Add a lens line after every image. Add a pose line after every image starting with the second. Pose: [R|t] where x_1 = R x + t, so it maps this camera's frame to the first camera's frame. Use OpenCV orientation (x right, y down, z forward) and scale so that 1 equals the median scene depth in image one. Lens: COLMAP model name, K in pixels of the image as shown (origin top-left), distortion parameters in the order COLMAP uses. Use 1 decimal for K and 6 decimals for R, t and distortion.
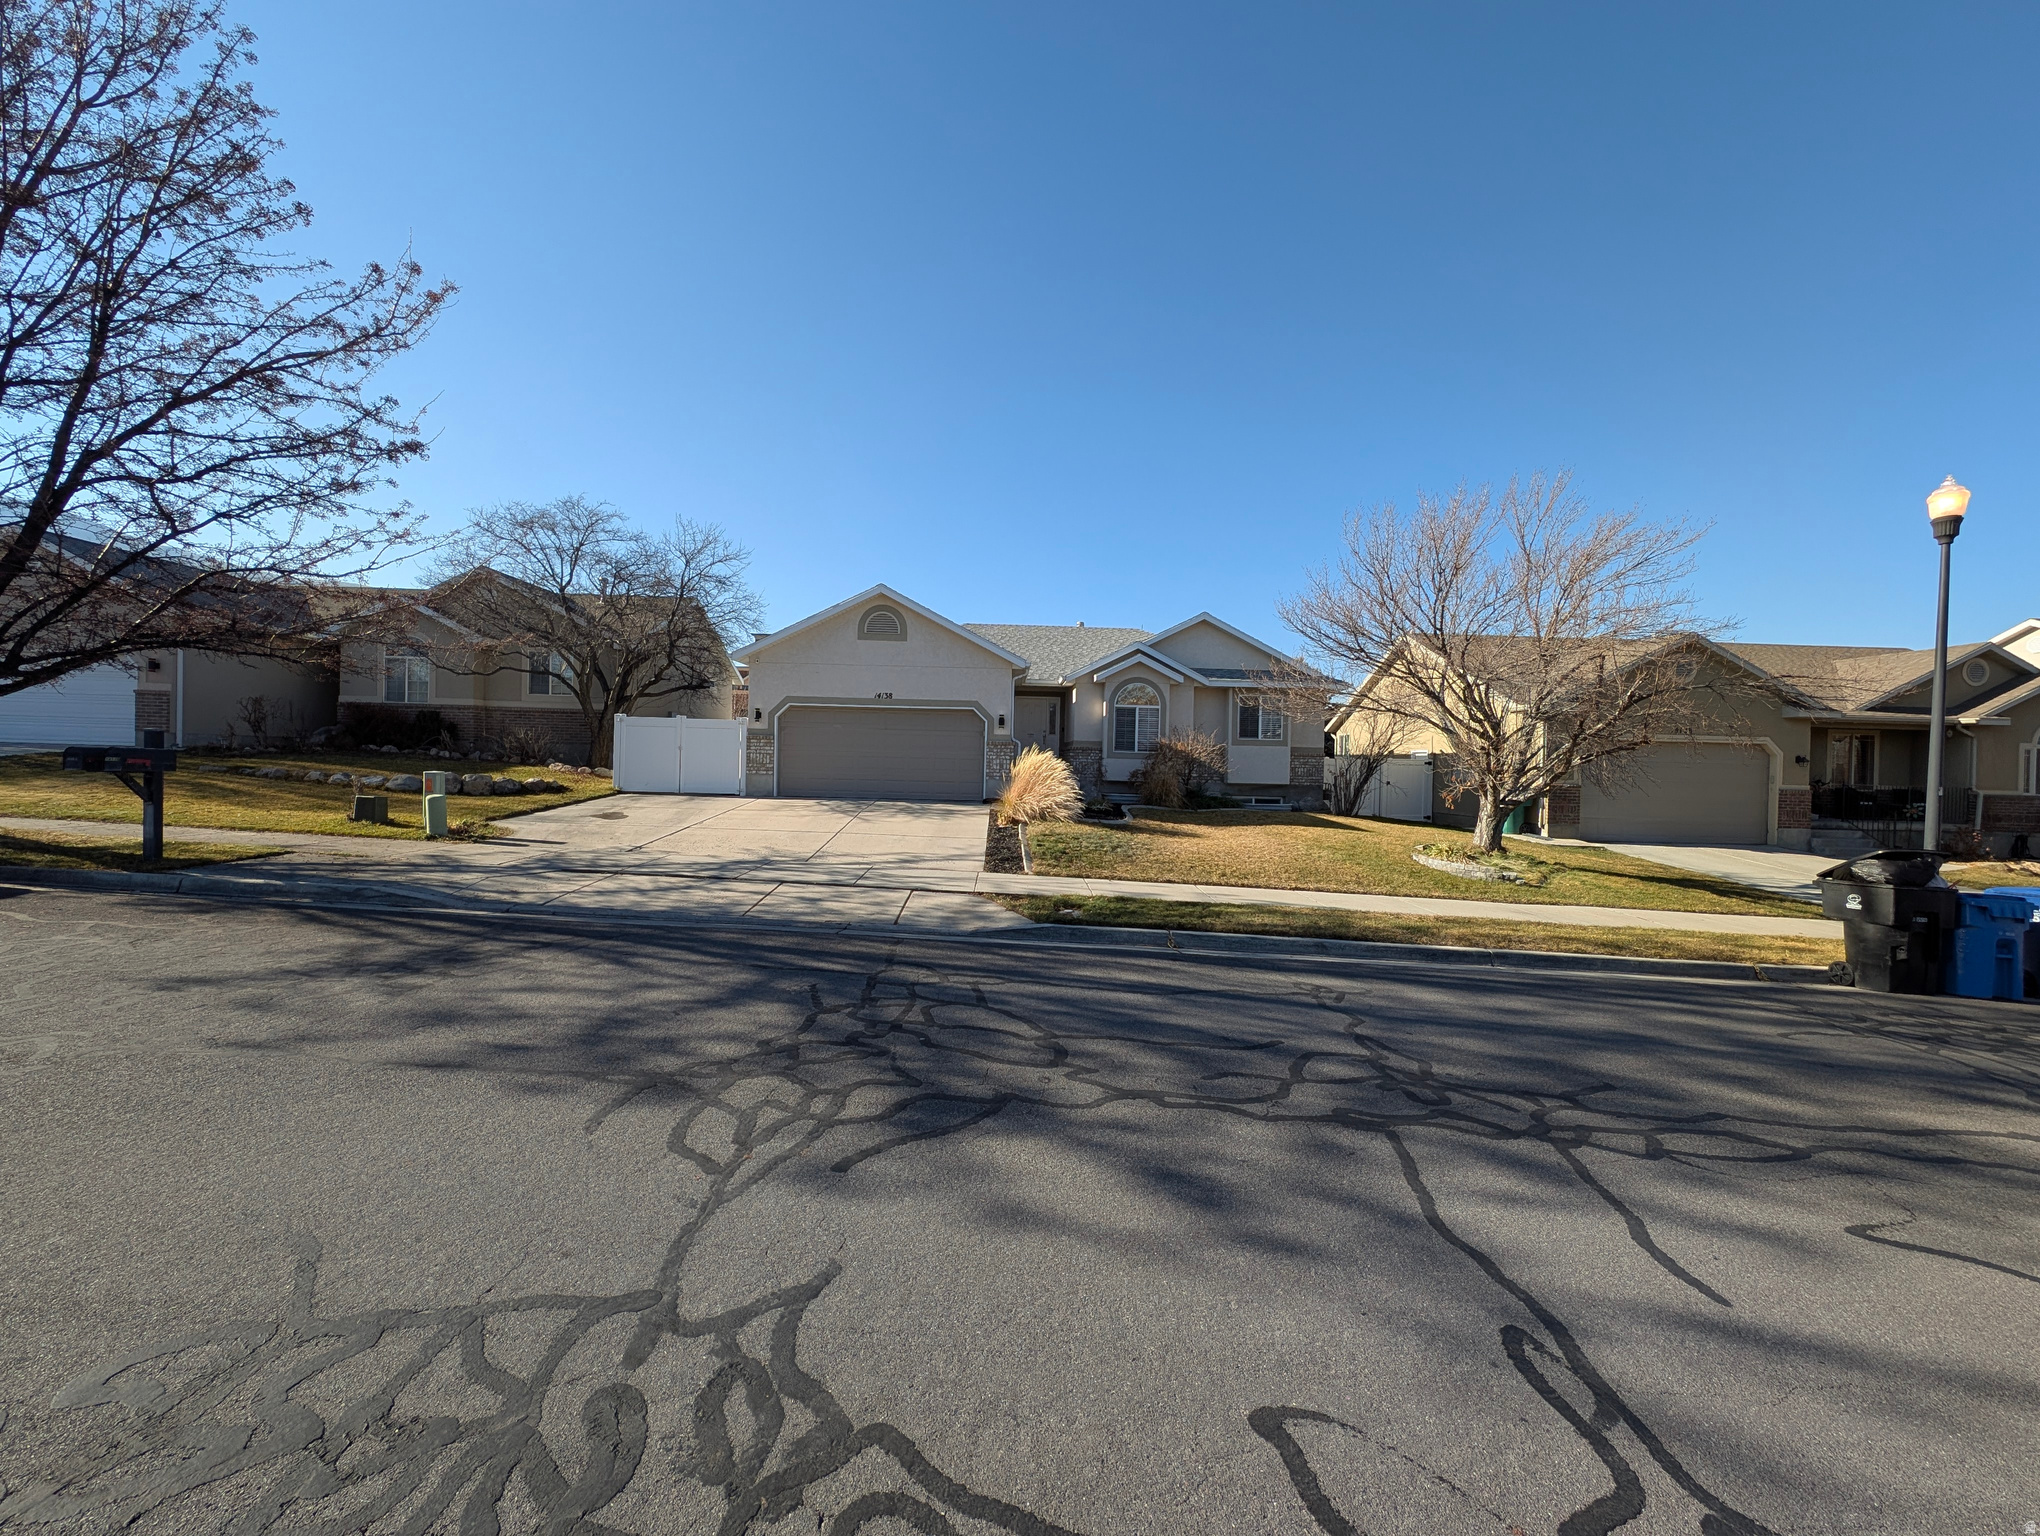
lens RADIAL K [[763.8, 0, 1014.6], [0, 763.8, 773.6], [0, 0, 1]] dist [0.004479, -0.000758]
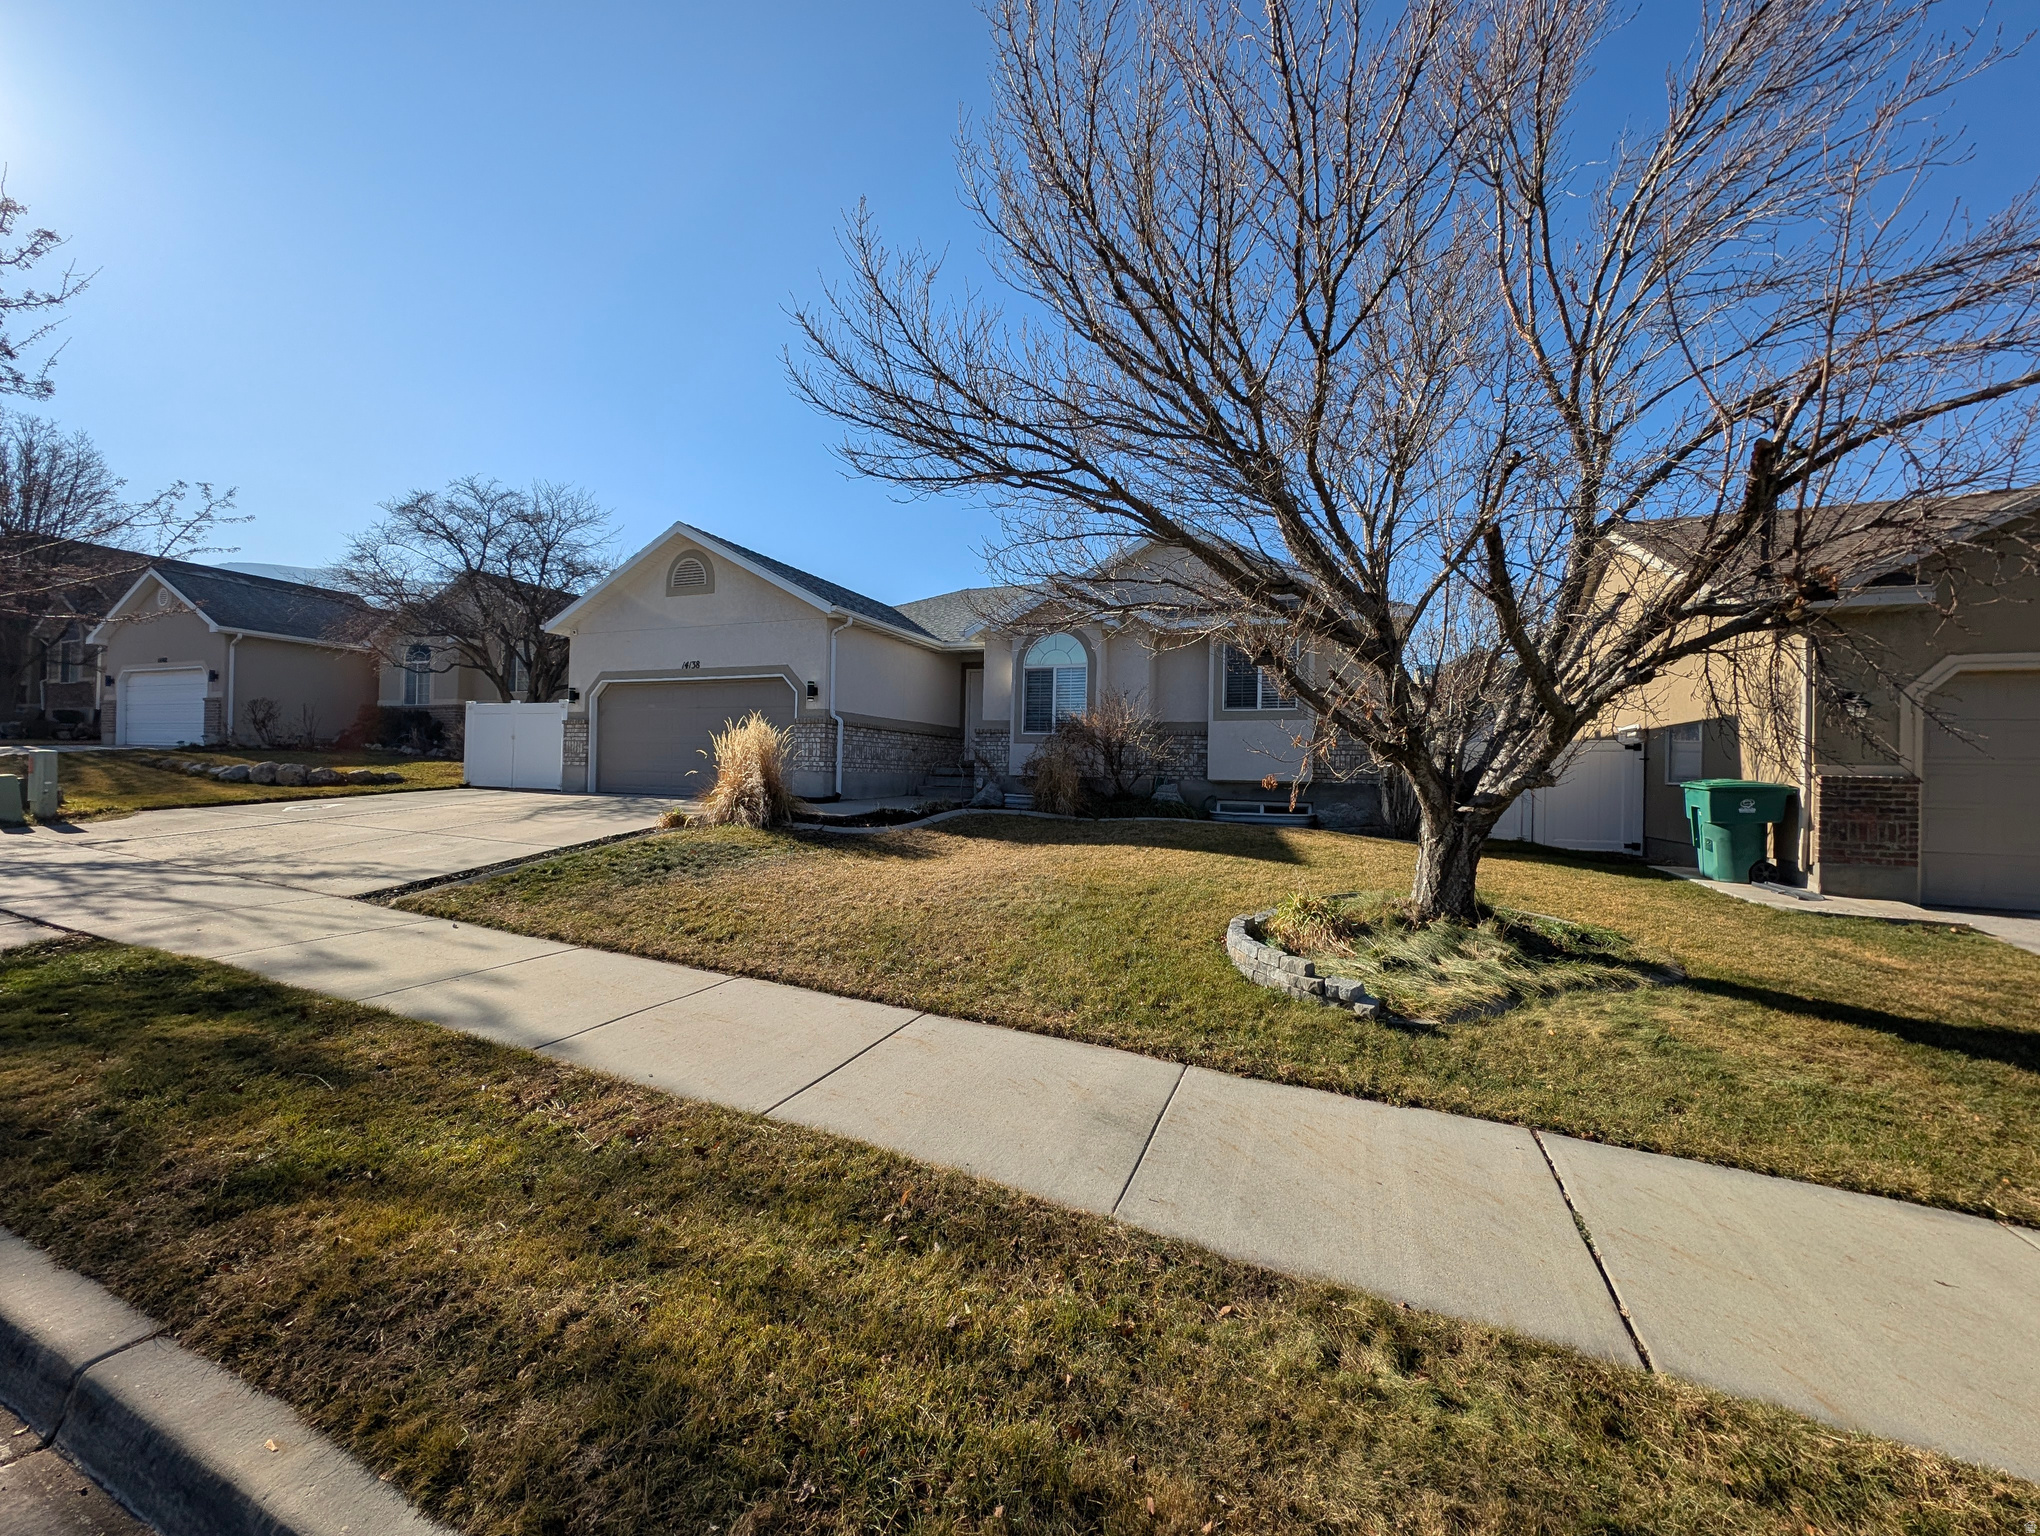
lens RADIAL K [[763.8, 0, 1019.7], [0, 763.8, 762.9], [0, 0, 1]] dist [0.004479, -0.000758]
pose [[0.921784, -0.009428, -0.387589, 0.444926], [-0.004820, 0.999348, -0.035773, 0.025544], [0.387673, 0.034843, 0.921138, 0.409355]]
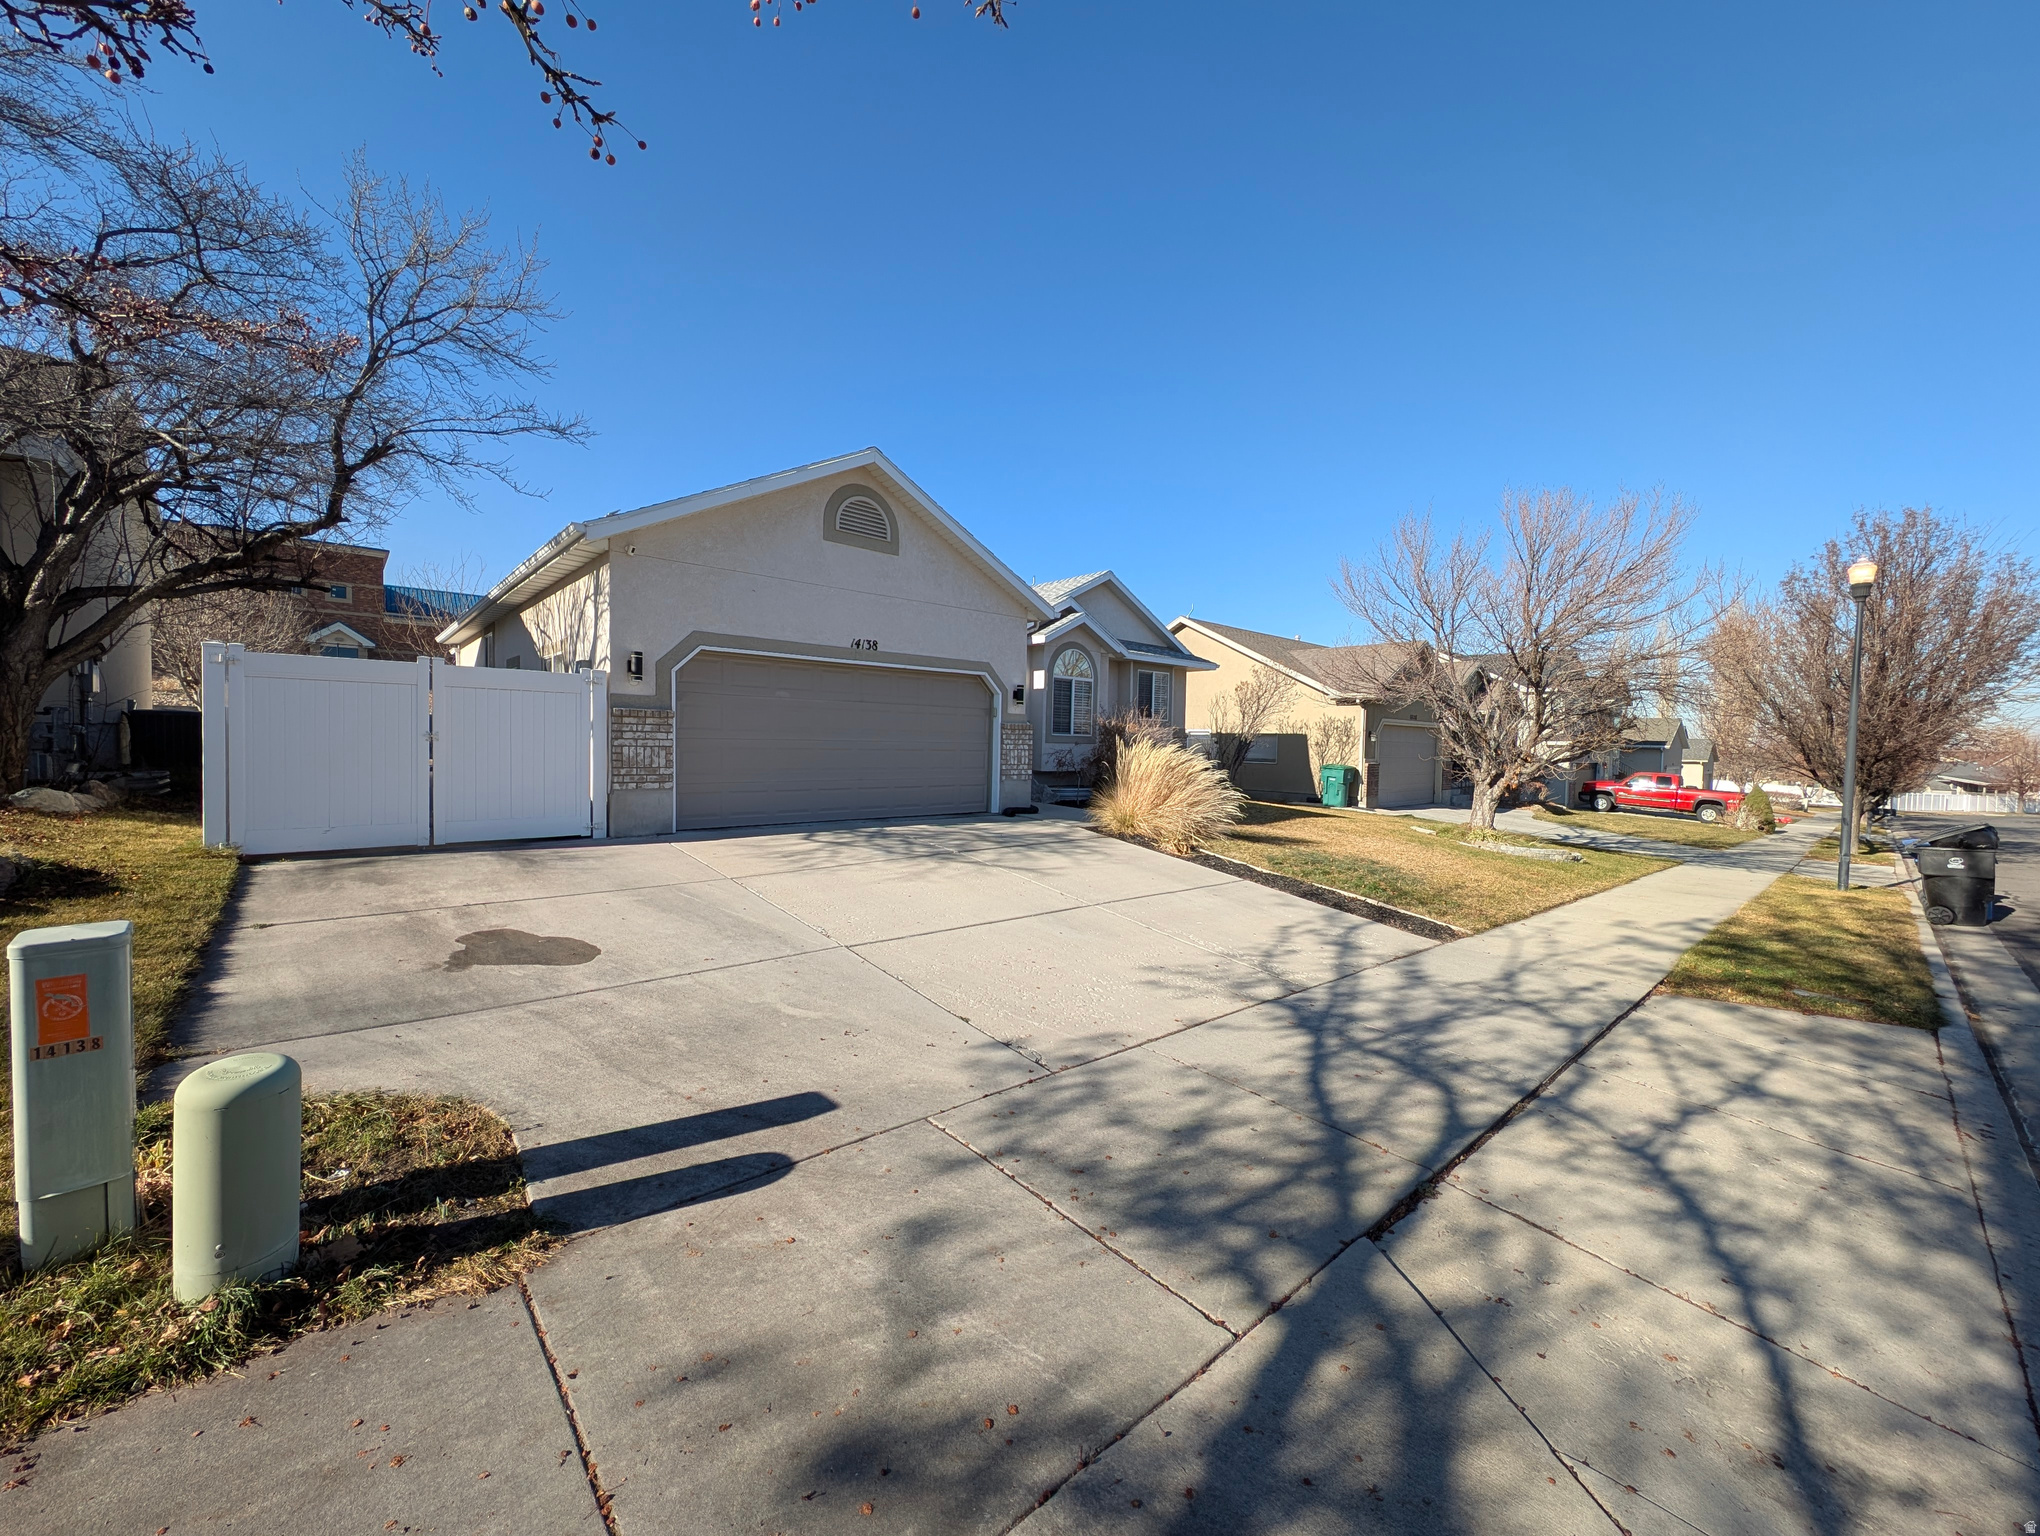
lens RADIAL K [[763.8, 0, 1020.5], [0, 763.8, 767.7], [0, 0, 1]] dist [0.004479, -0.000758]
pose [[0.748868, -0.033972, 0.661848, -0.470193], [0.008959, 0.999113, 0.041146, -0.031024], [-0.662659, -0.024883, 0.748508, 0.483607]]
